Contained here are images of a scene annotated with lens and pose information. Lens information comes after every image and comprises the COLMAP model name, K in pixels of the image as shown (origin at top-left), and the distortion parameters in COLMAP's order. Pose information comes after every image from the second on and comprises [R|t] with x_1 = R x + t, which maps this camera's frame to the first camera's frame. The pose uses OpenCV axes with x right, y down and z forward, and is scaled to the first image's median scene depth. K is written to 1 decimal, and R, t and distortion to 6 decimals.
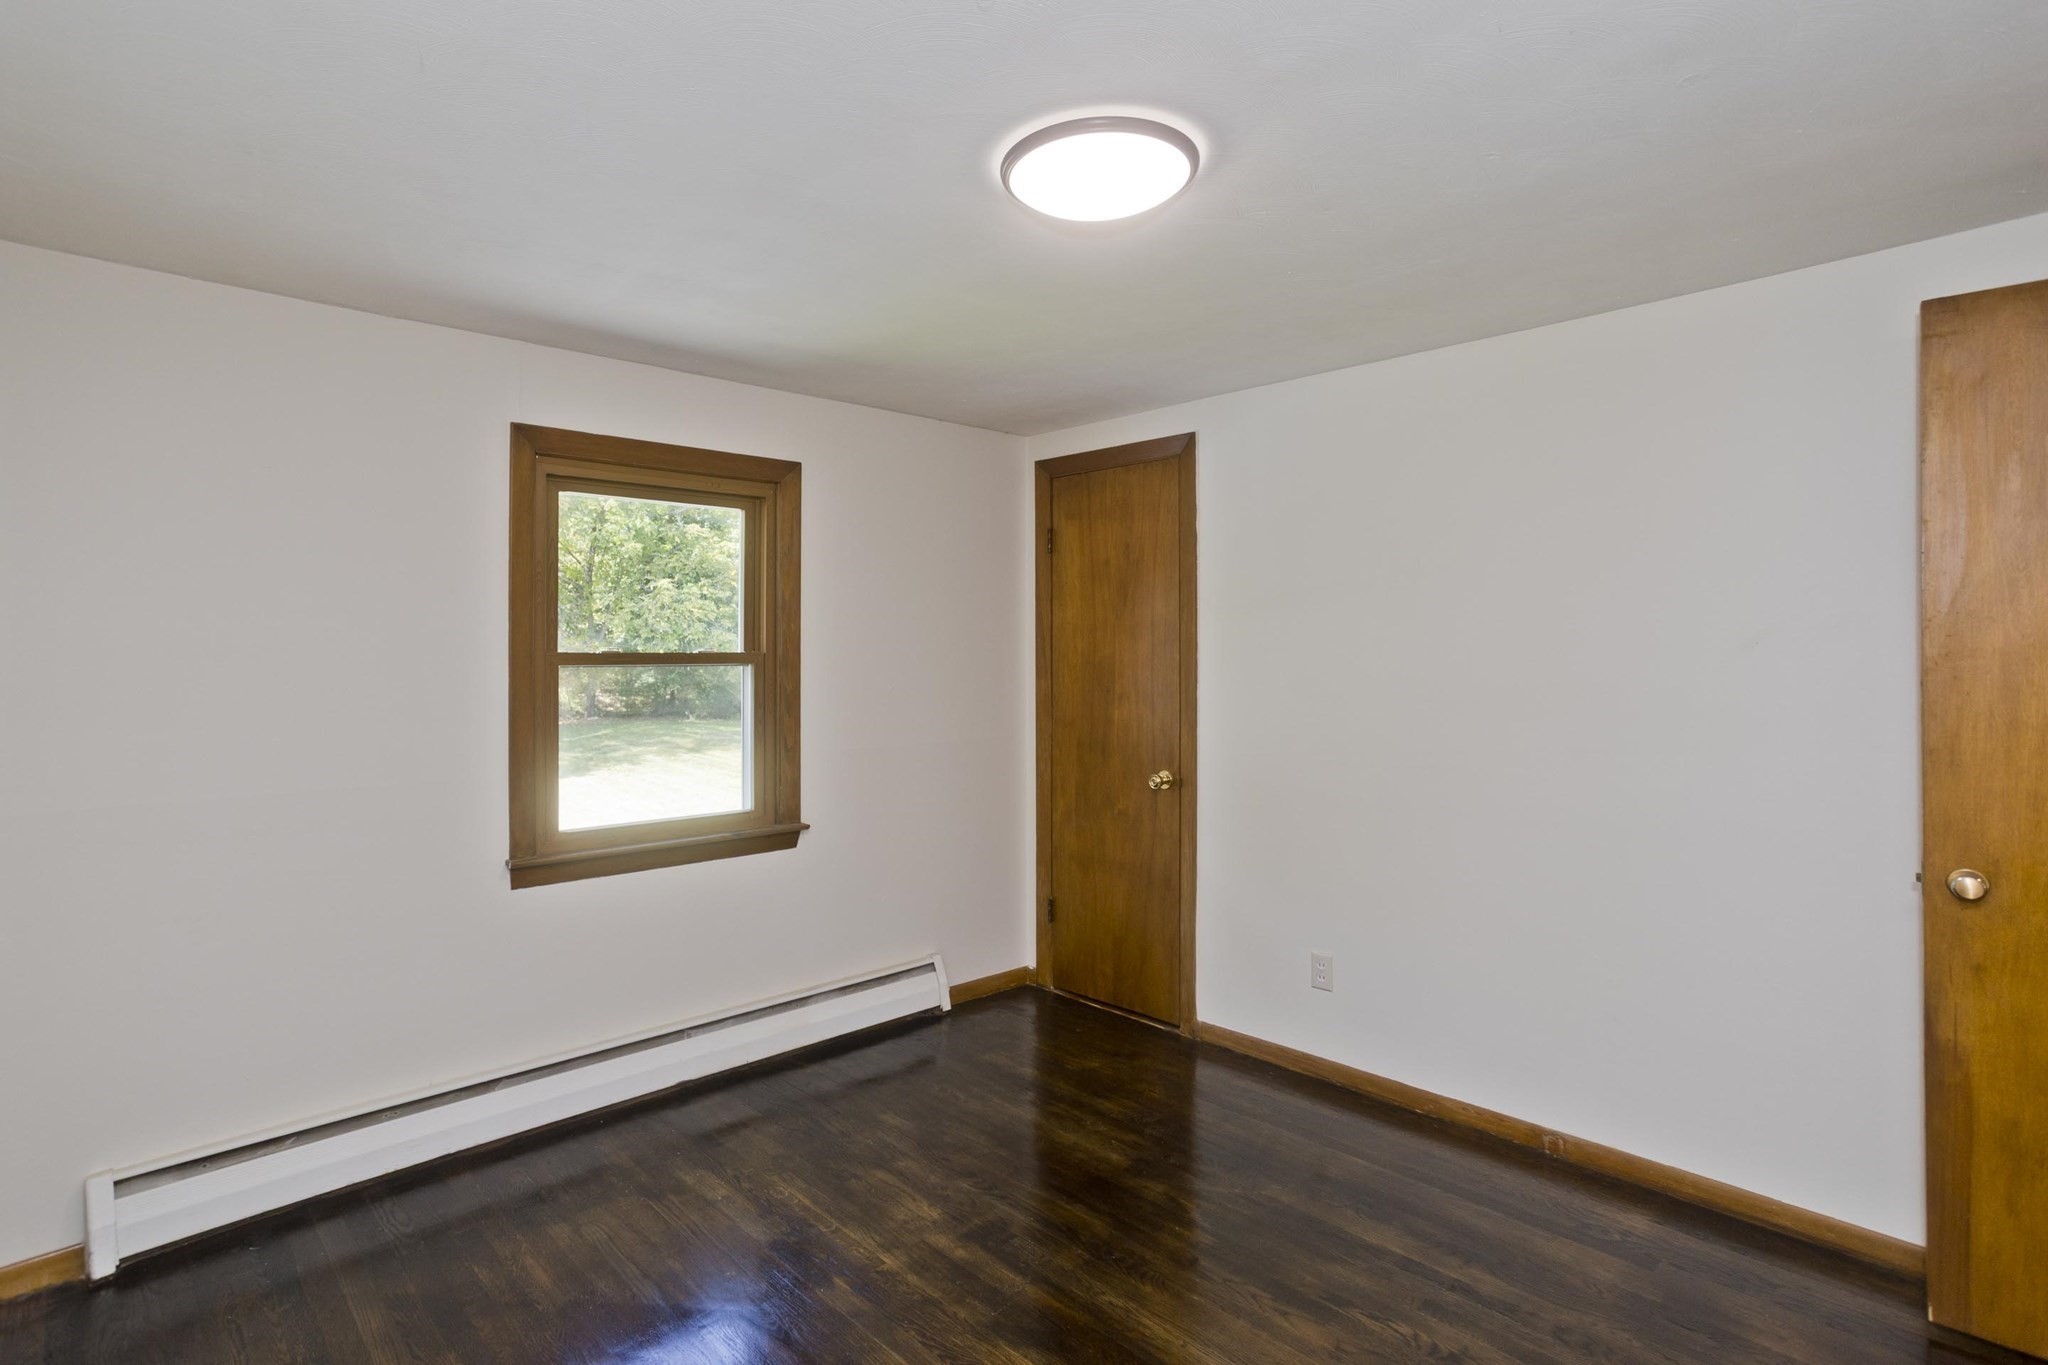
lens RADIAL K [[997.4, 0, 1030.4], [0, 997.4, 670.1], [0, 0, 1]] dist [-0.049286, 0.032525]
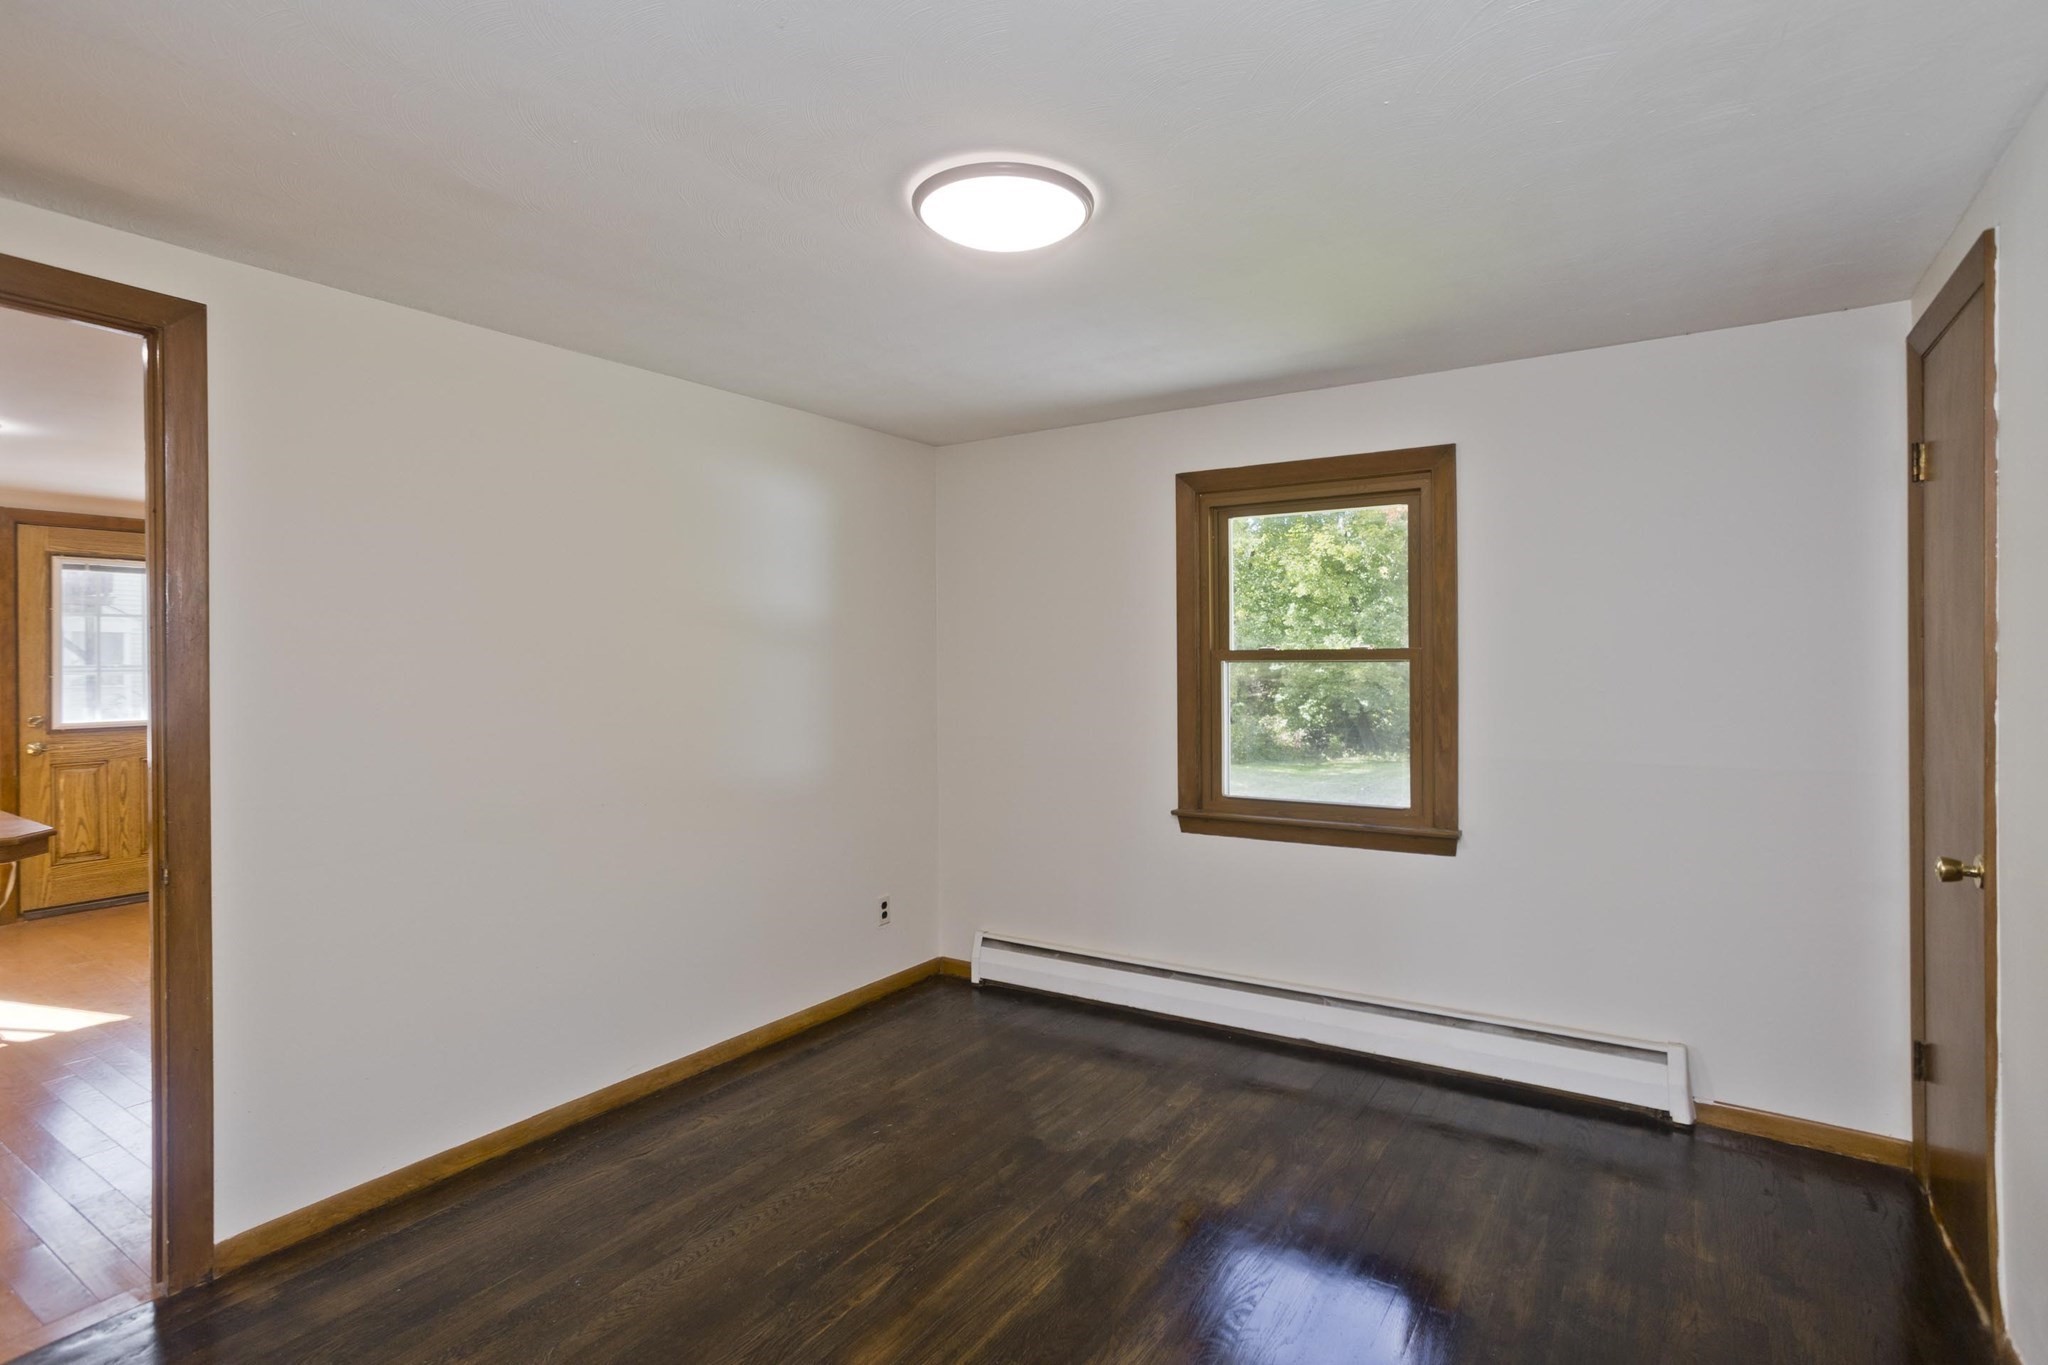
lens RADIAL K [[1035.0, 0, 1036.9], [0, 1035.0, 673.3], [0, 0, 1]] dist [-0.055560, 0.038719]
pose [[0.244133, 0.014626, -0.969631, 0.720087], [-0.010466, 0.999868, 0.012447, -0.001578], [0.969685, 0.007109, 0.244254, 0.455746]]
